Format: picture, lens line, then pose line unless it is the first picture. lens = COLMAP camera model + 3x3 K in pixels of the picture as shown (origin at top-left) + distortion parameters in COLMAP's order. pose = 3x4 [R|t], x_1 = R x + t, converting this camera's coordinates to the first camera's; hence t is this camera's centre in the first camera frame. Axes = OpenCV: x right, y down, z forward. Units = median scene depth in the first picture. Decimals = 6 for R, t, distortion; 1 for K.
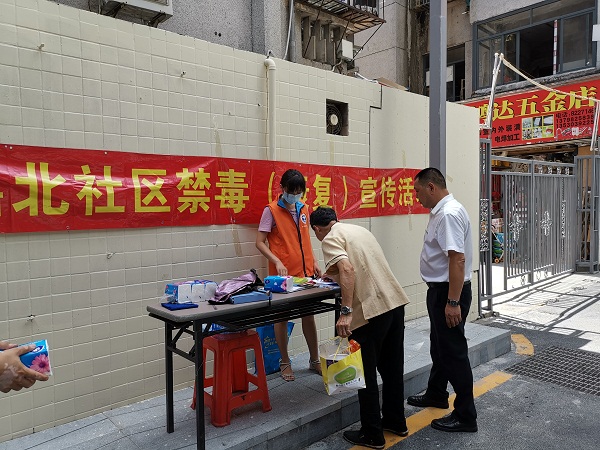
lens RADIAL K [[470.2, 0, 300.0], [0, 470.2, 225.0], [0, 0, 1]] dist [0.038666, -0.002563]
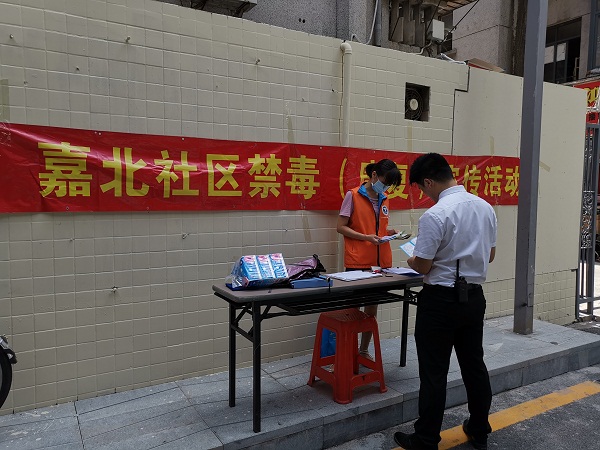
lens RADIAL K [[470.2, 0, 300.0], [0, 470.2, 225.0], [0, 0, 1]] dist [0.038666, -0.002563]
pose [[0.981542, 0.034936, -0.188028, 0.042704], [-0.030128, 0.999143, 0.028373, 0.001733], [0.188858, -0.022184, 0.981754, 0.008837]]
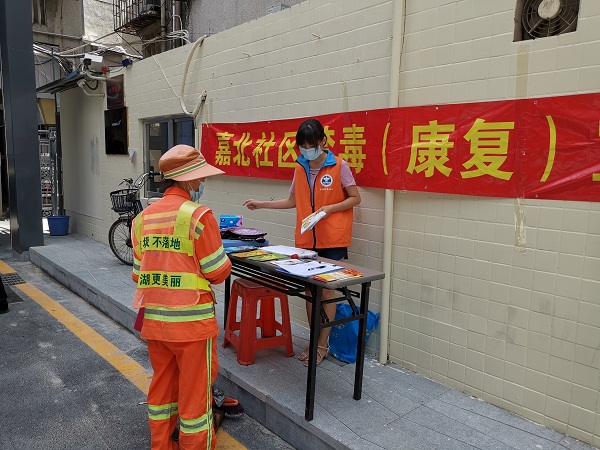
lens RADIAL K [[470.2, 0, 300.0], [0, 470.2, 225.0], [0, 0, 1]] dist [0.038666, -0.002563]
pose [[0.001769, 0.137419, -0.990511, 0.779014], [-0.082654, 0.987144, 0.136804, -0.042887], [0.996577, 0.081628, 0.013104, 0.907795]]
